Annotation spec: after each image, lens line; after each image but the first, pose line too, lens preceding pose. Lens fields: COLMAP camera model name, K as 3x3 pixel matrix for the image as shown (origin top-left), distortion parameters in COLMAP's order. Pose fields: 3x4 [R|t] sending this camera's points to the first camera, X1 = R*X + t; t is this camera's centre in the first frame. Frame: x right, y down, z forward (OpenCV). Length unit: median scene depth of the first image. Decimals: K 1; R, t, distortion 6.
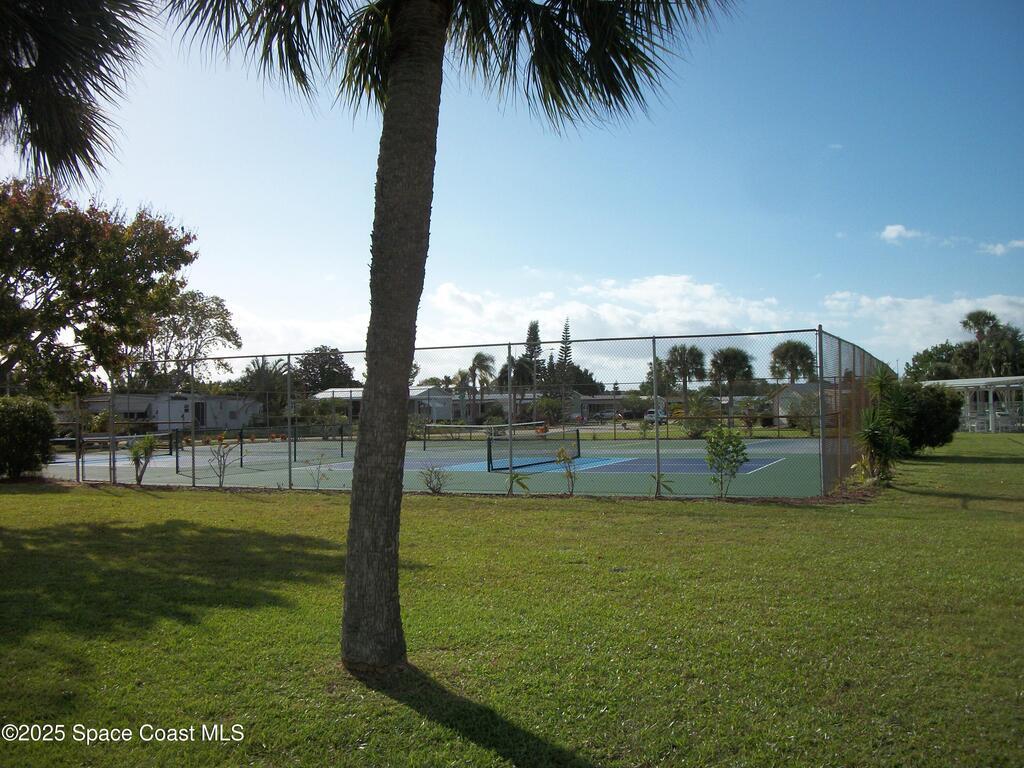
lens RADIAL K [[1029.3, 0, 511.3], [0, 1029.3, 366.2], [0, 0, 1]] dist [-0.153340, 0.017401]
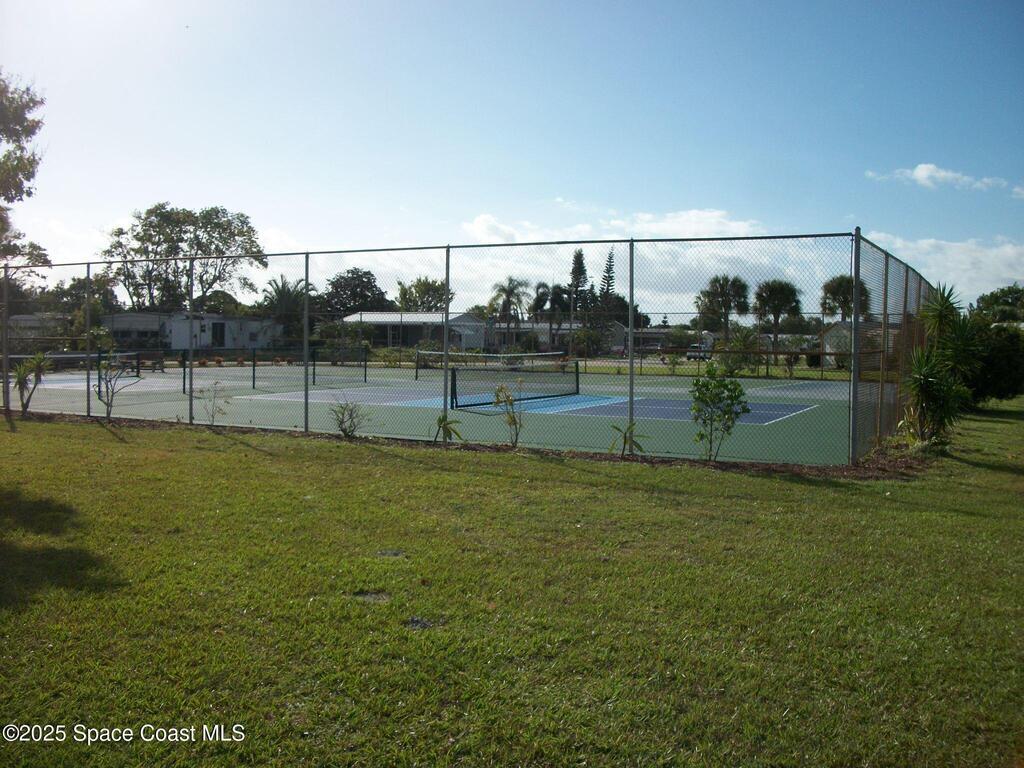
lens RADIAL K [[971.1, 0, 525.5], [0, 971.1, 371.4], [0, 0, 1]] dist [-0.144617, 0.061281]
pose [[0.997637, 0.033150, -0.060177, 0.040840], [-0.028659, 0.996845, 0.074019, 0.006277], [0.062441, -0.072119, 0.995440, 0.110356]]
